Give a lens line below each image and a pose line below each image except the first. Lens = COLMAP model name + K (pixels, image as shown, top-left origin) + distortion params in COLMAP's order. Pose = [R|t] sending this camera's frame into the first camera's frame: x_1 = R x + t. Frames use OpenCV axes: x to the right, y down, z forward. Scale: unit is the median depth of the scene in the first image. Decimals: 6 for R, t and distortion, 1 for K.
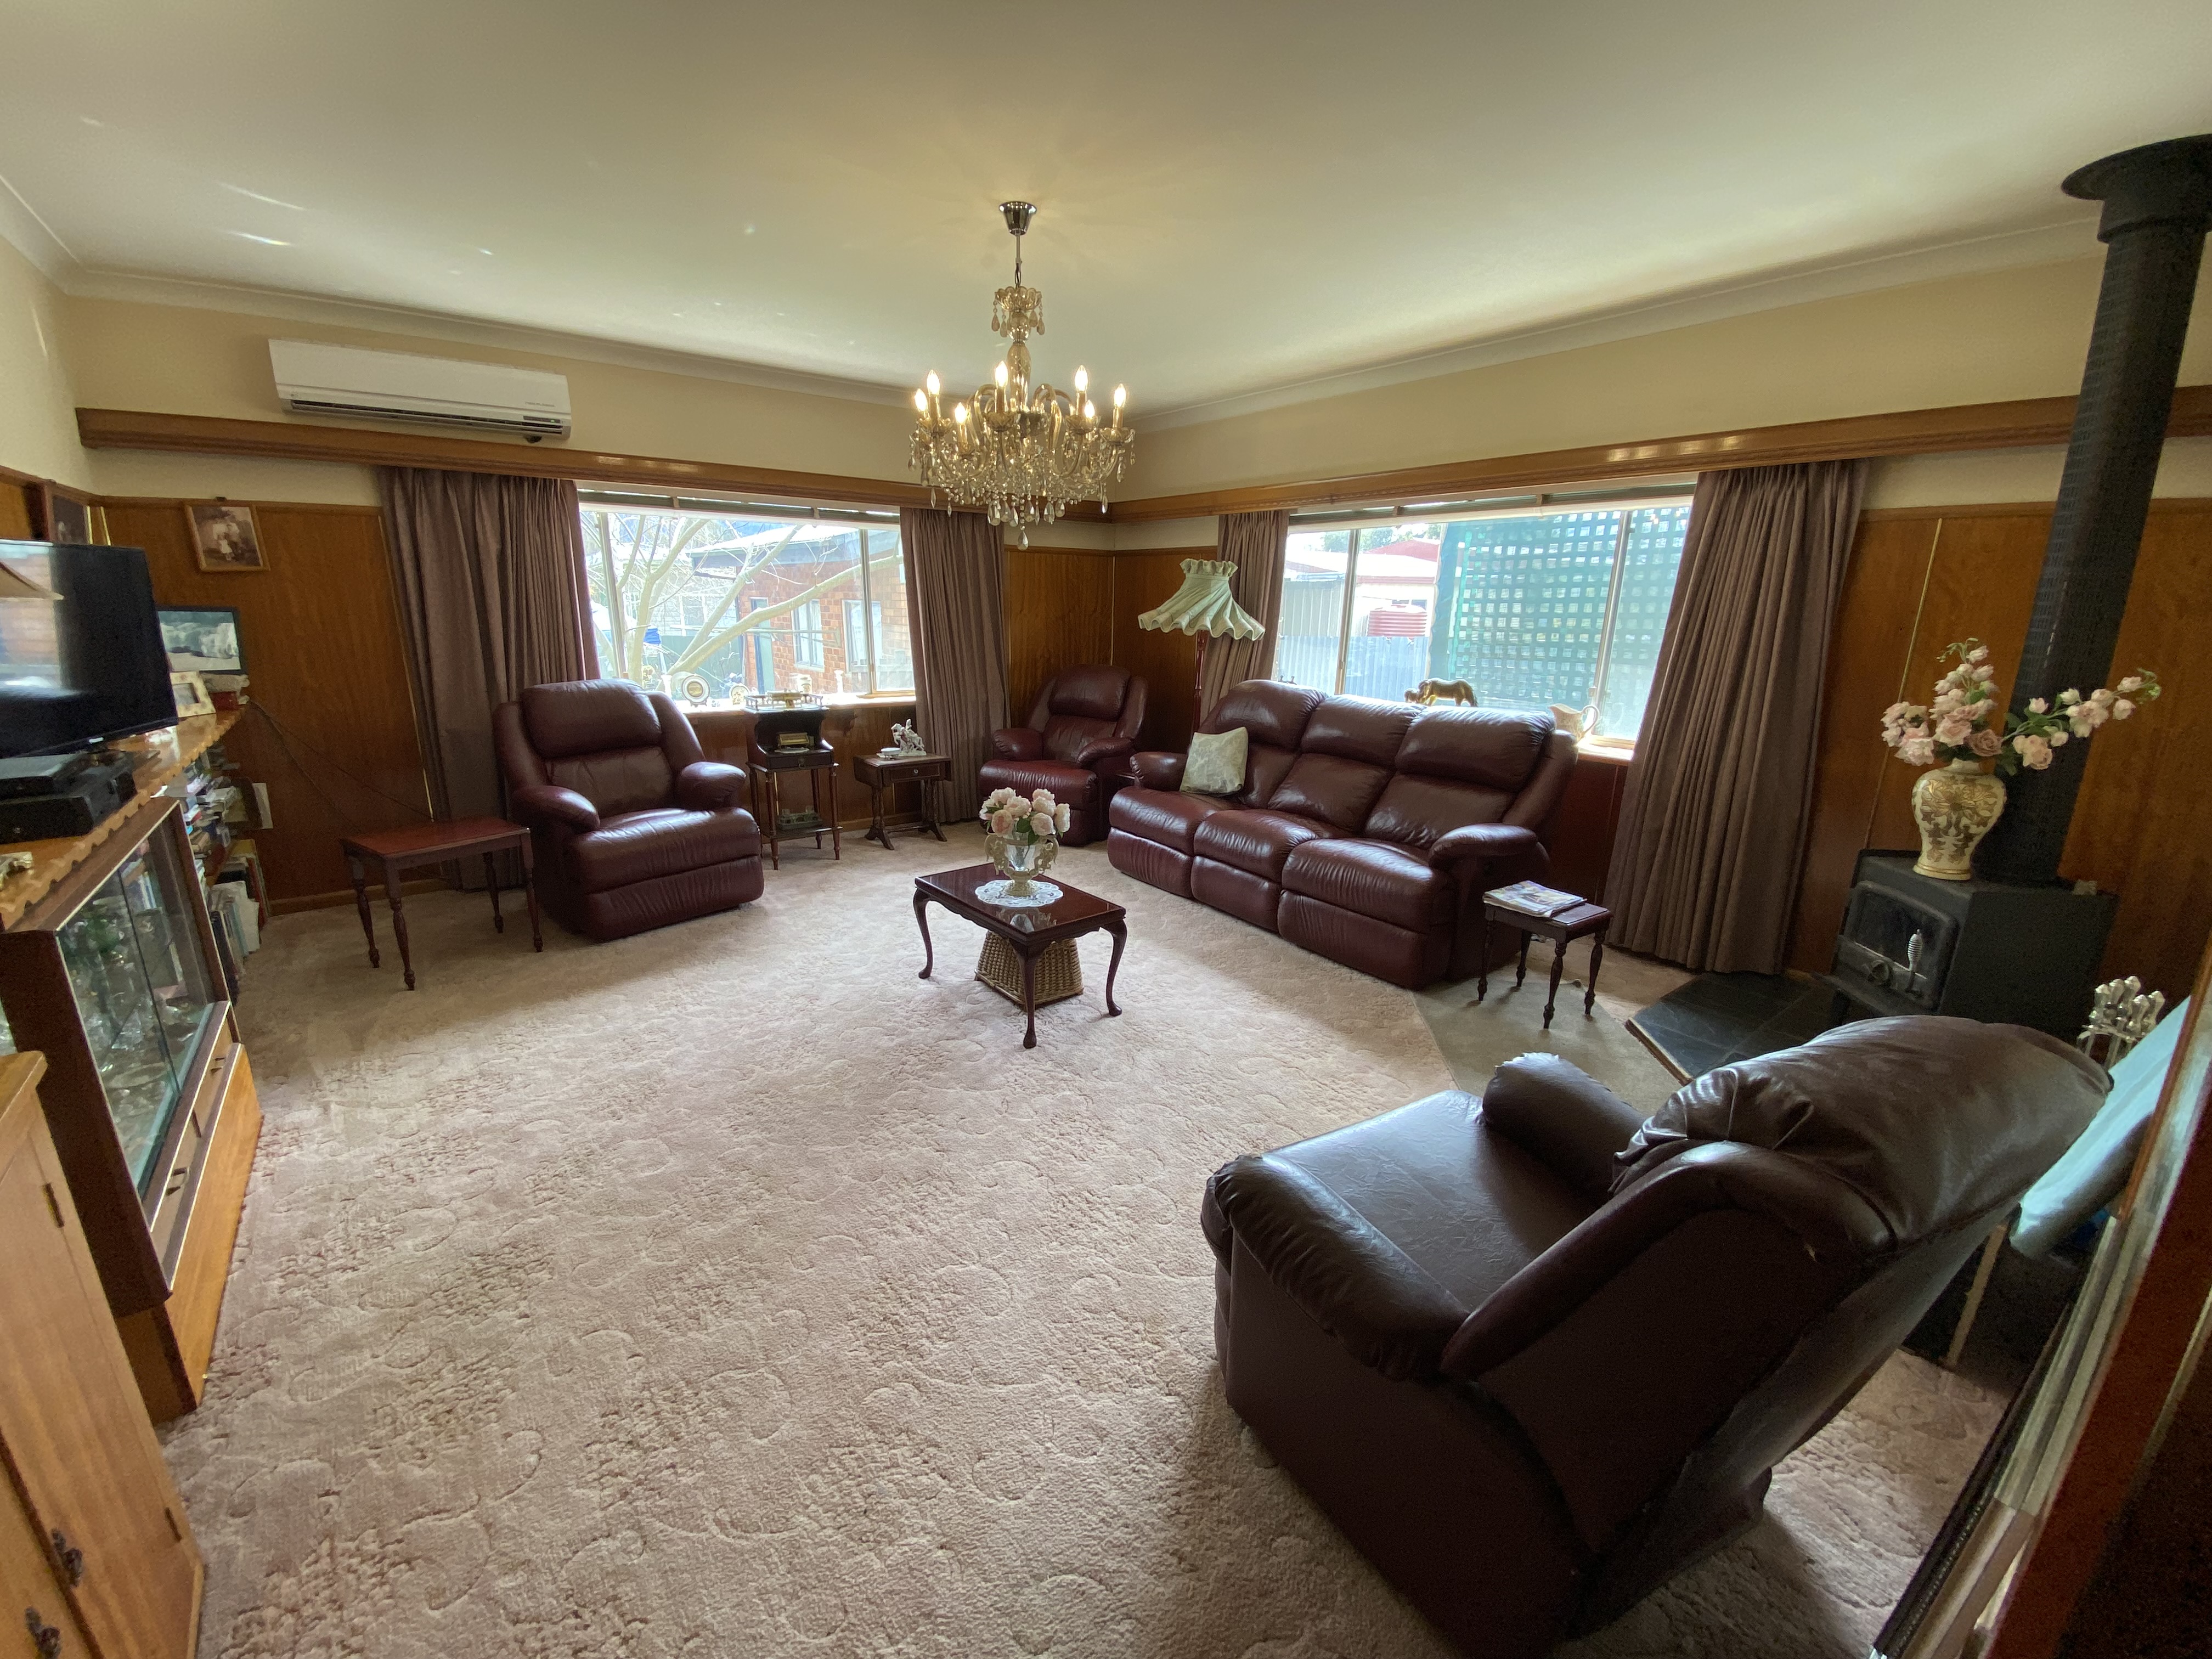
lens RADIAL K [[896.9, 0, 1094.2], [0, 896.9, 836.4], [0, 0, 1]] dist [0.013750, -0.018285]
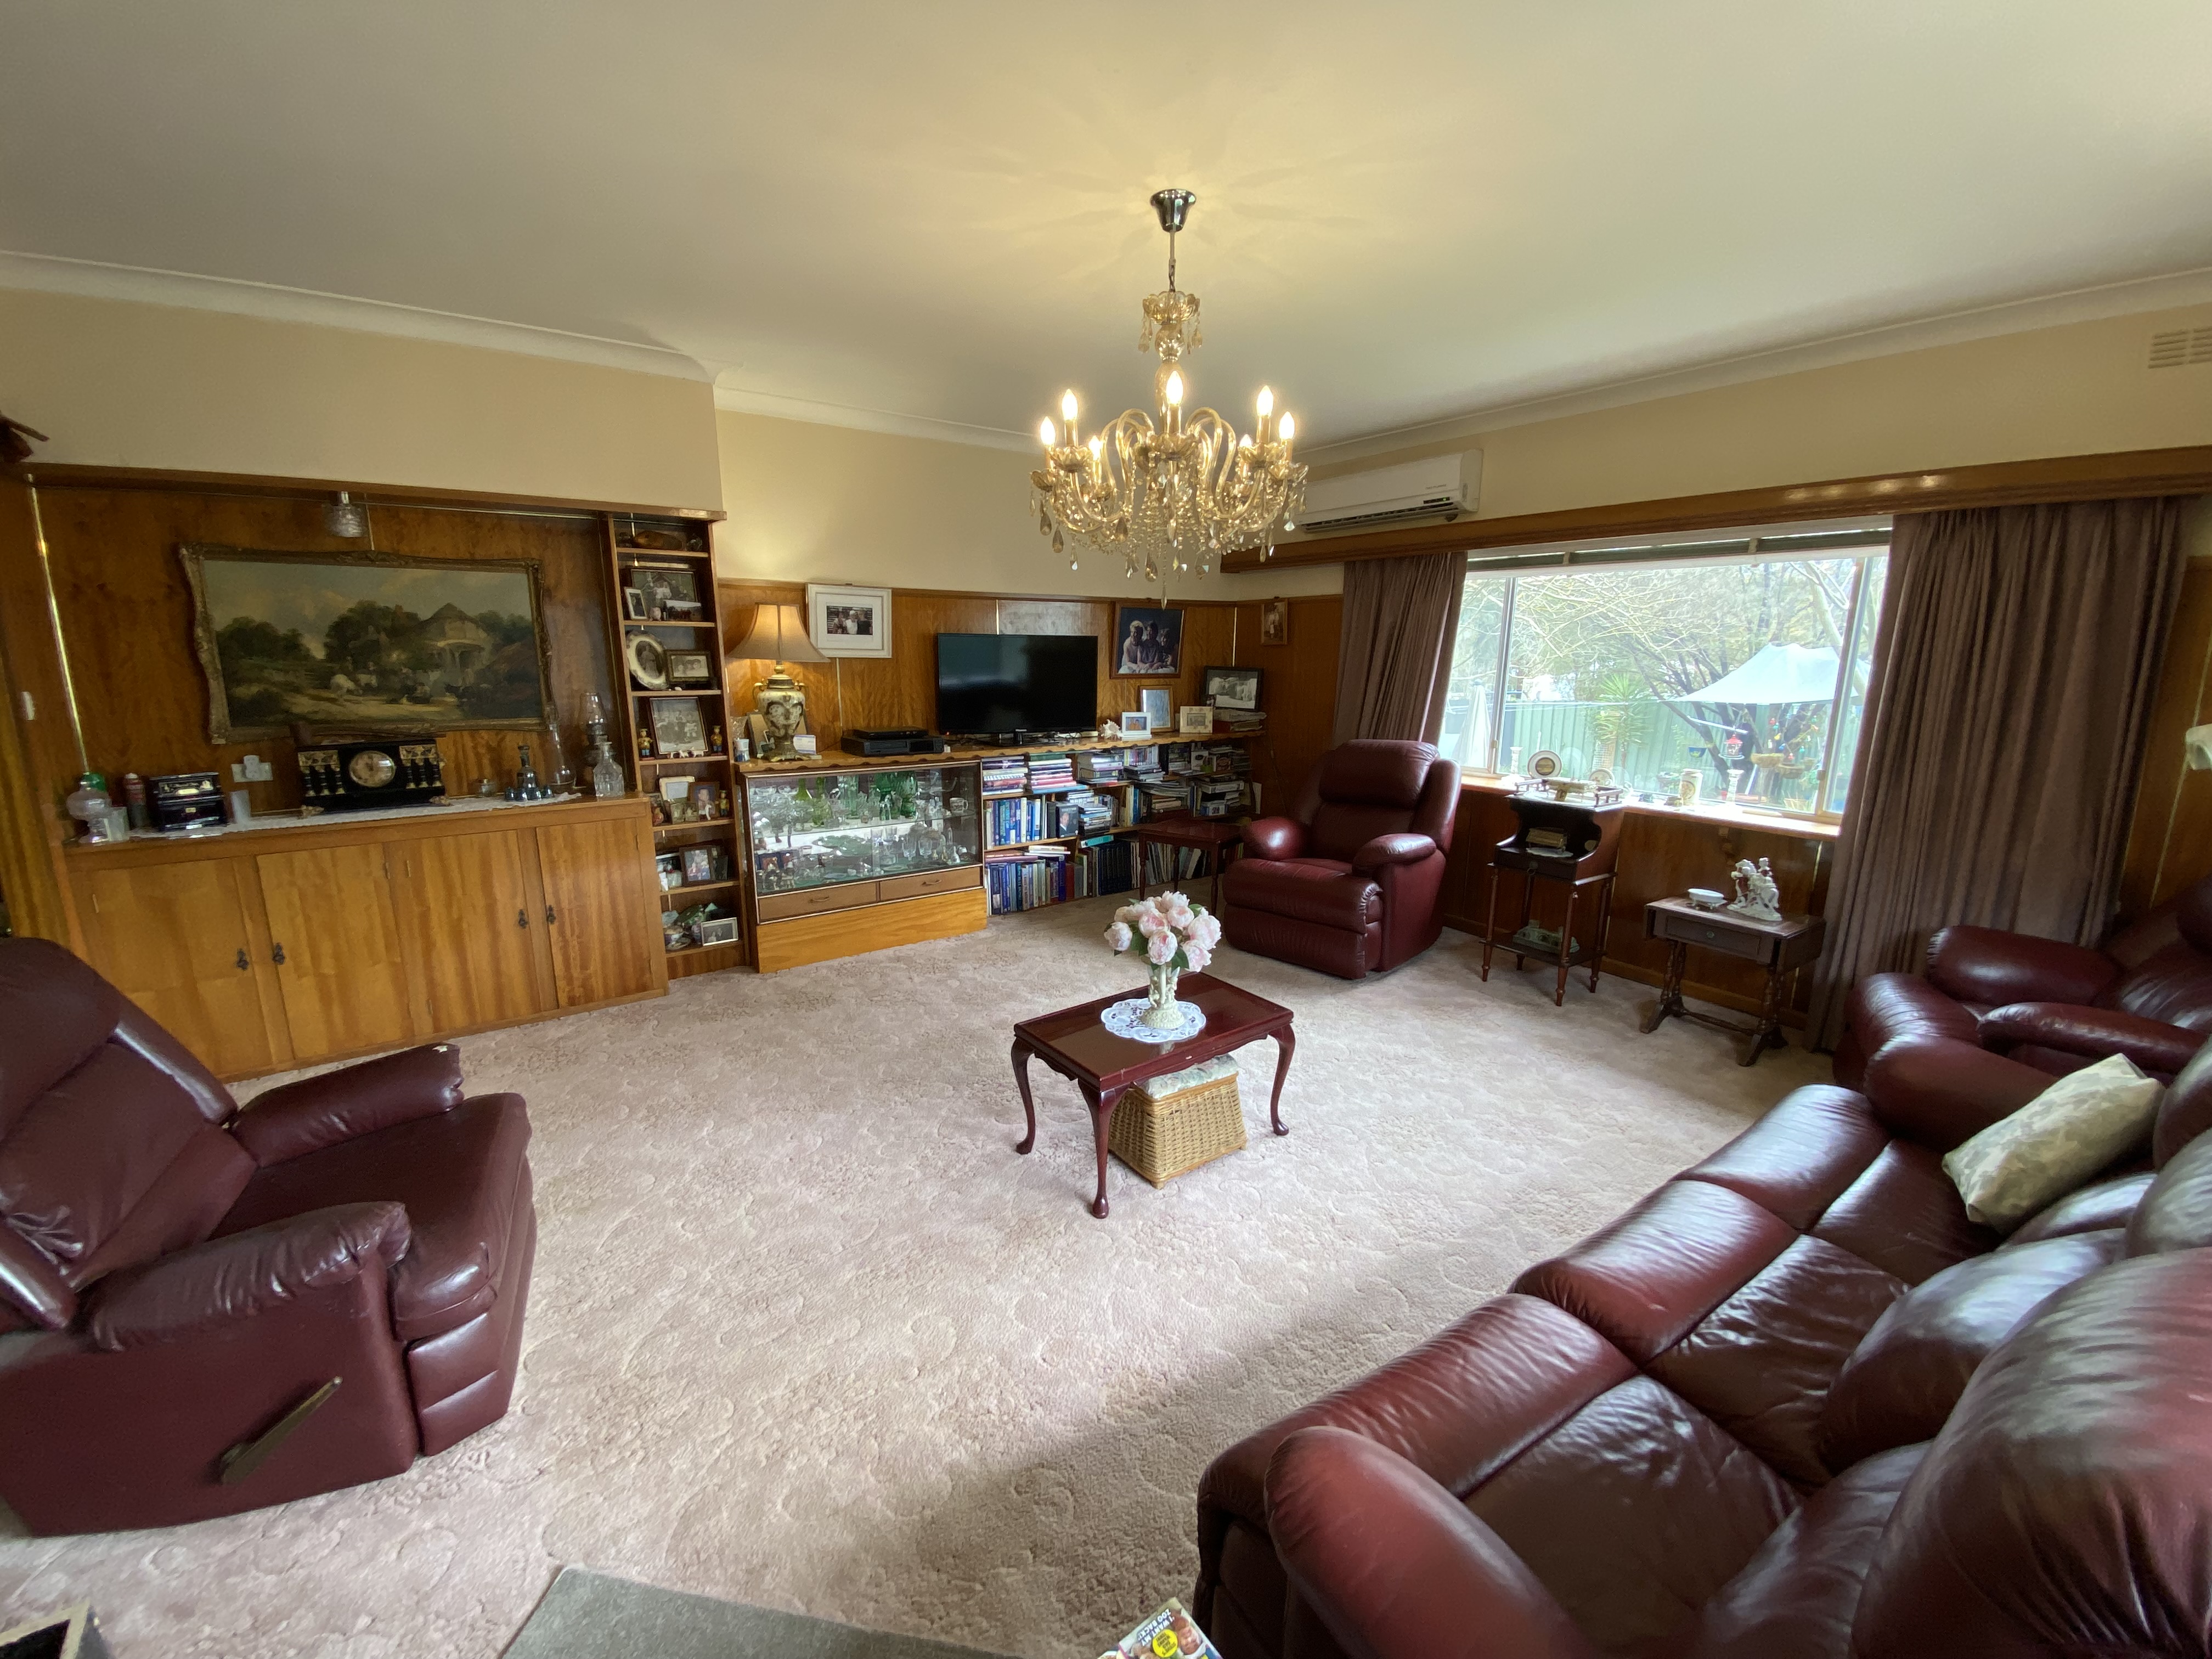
lens RADIAL K [[896.9, 0, 1094.2], [0, 896.9, 836.4], [0, 0, 1]] dist [0.013750, -0.018285]
pose [[-0.069485, 0.197334, -0.977871, 0.564492], [-0.249632, 0.945614, 0.208563, -0.209871], [0.965845, 0.258599, -0.016445, 0.740699]]
